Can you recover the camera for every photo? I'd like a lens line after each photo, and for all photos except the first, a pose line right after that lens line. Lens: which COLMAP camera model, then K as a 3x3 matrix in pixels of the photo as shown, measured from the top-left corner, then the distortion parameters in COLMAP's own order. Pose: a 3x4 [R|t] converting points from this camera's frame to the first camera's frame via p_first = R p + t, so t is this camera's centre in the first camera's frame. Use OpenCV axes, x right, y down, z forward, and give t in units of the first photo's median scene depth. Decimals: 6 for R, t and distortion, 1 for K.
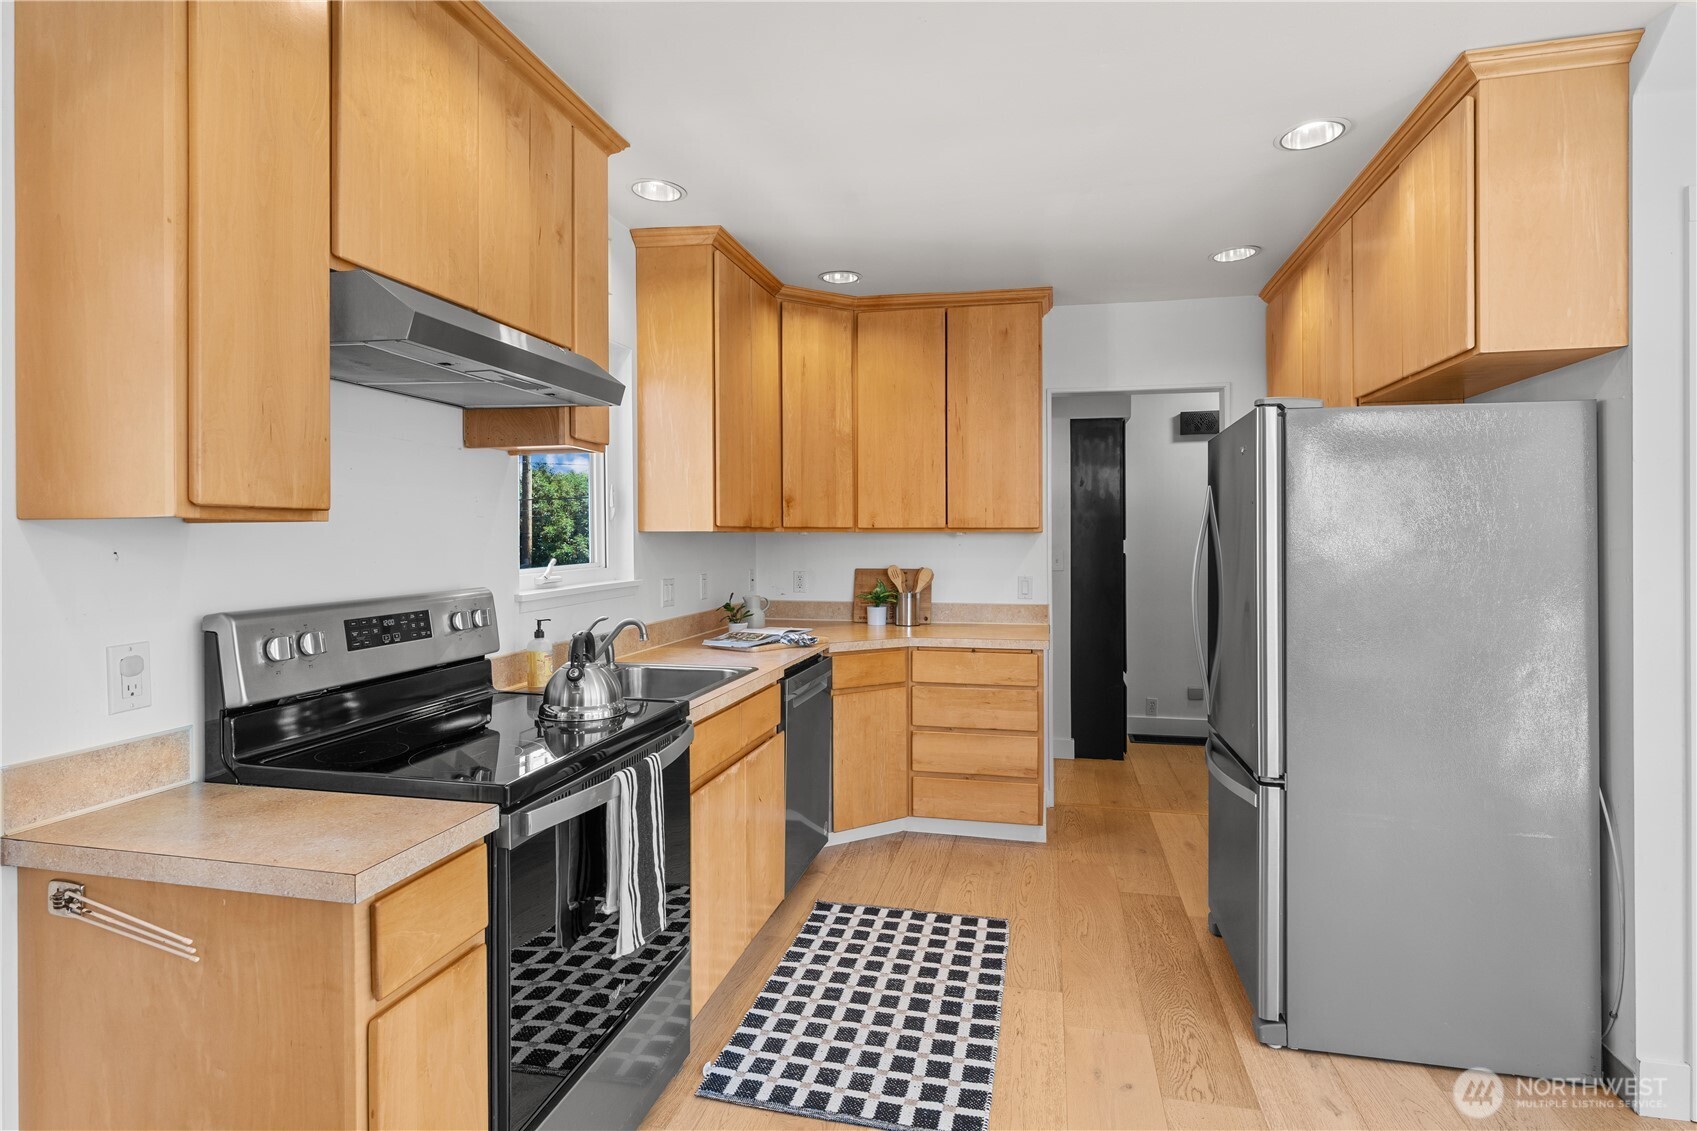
lens RADIAL K [[861.1, 0, 848.7], [0, 861.1, 537.5], [0, 0, 1]] dist [-0.000966, 0.001023]
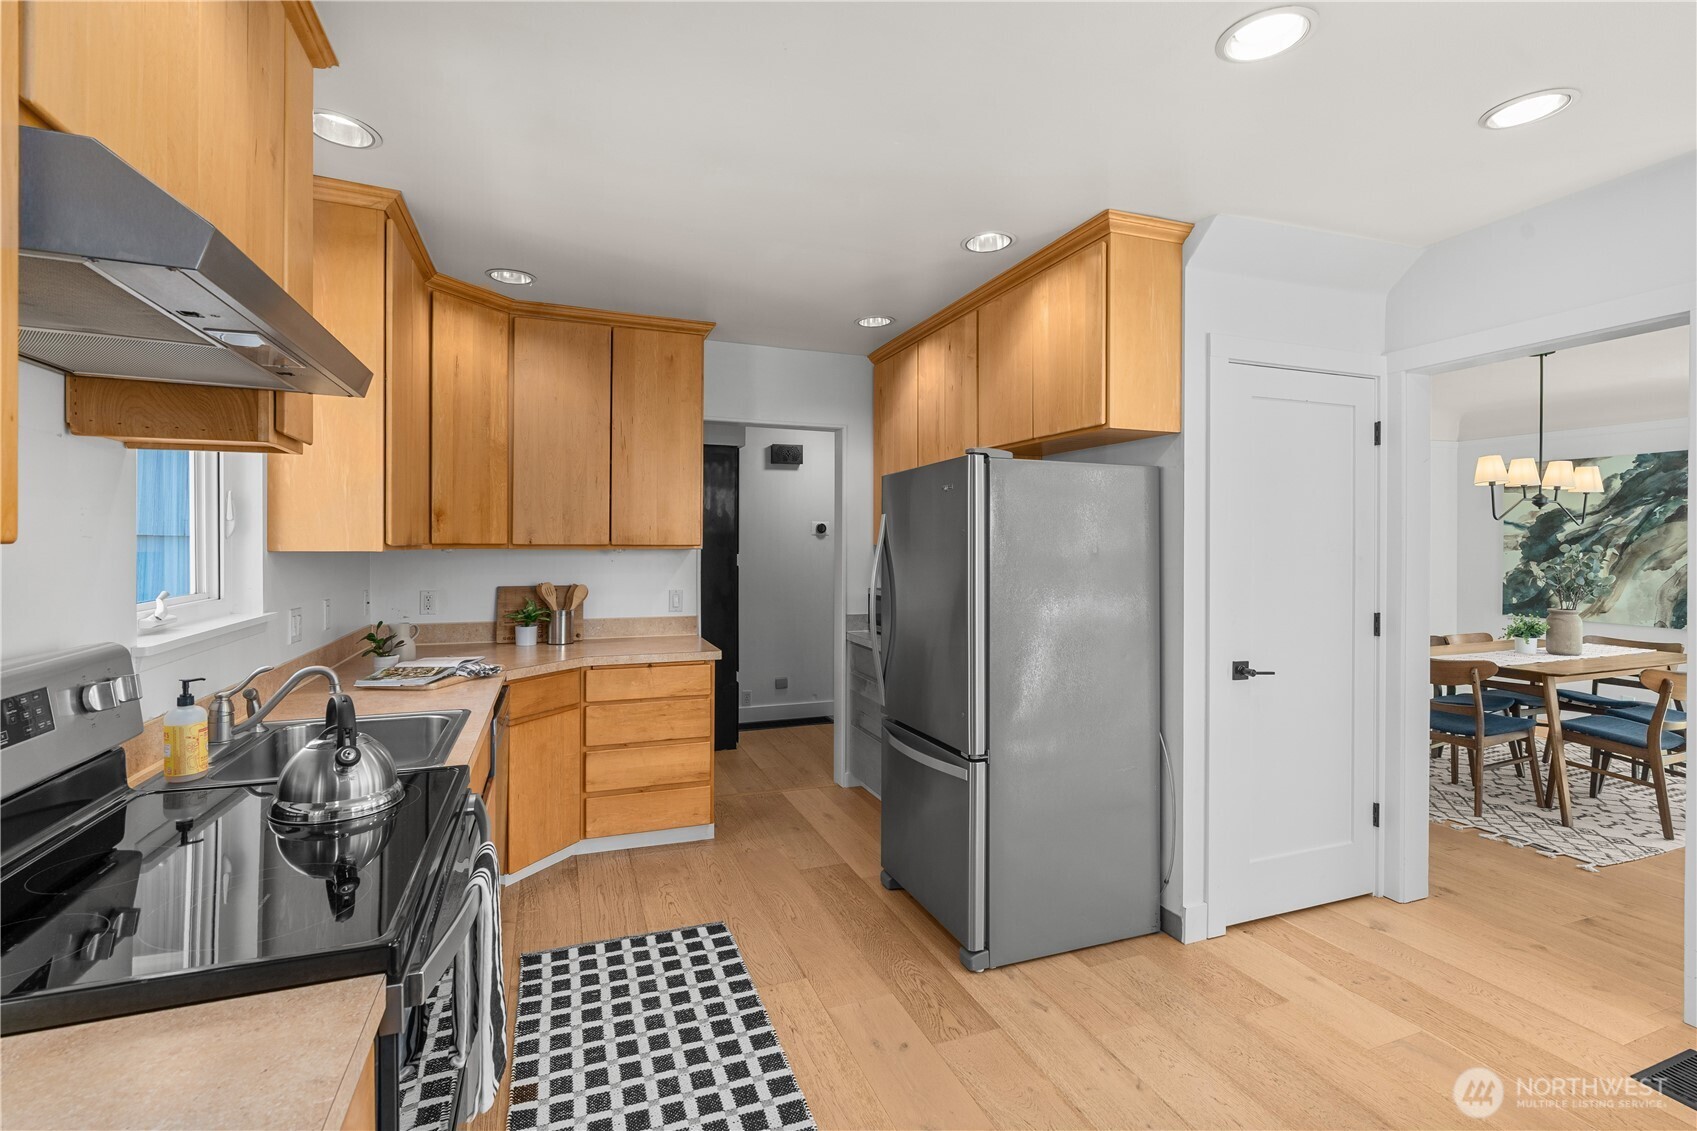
lens RADIAL K [[767.8, 0, 840.8], [0, 767.8, 543.4], [0, 0, 1]] dist [-0.010083, 0.000491]
pose [[0.835083, 0.004641, 0.550104, -0.203097], [-0.003962, 0.999989, -0.002422, -0.015435], [-0.550110, -0.000156, 0.835092, 0.135677]]
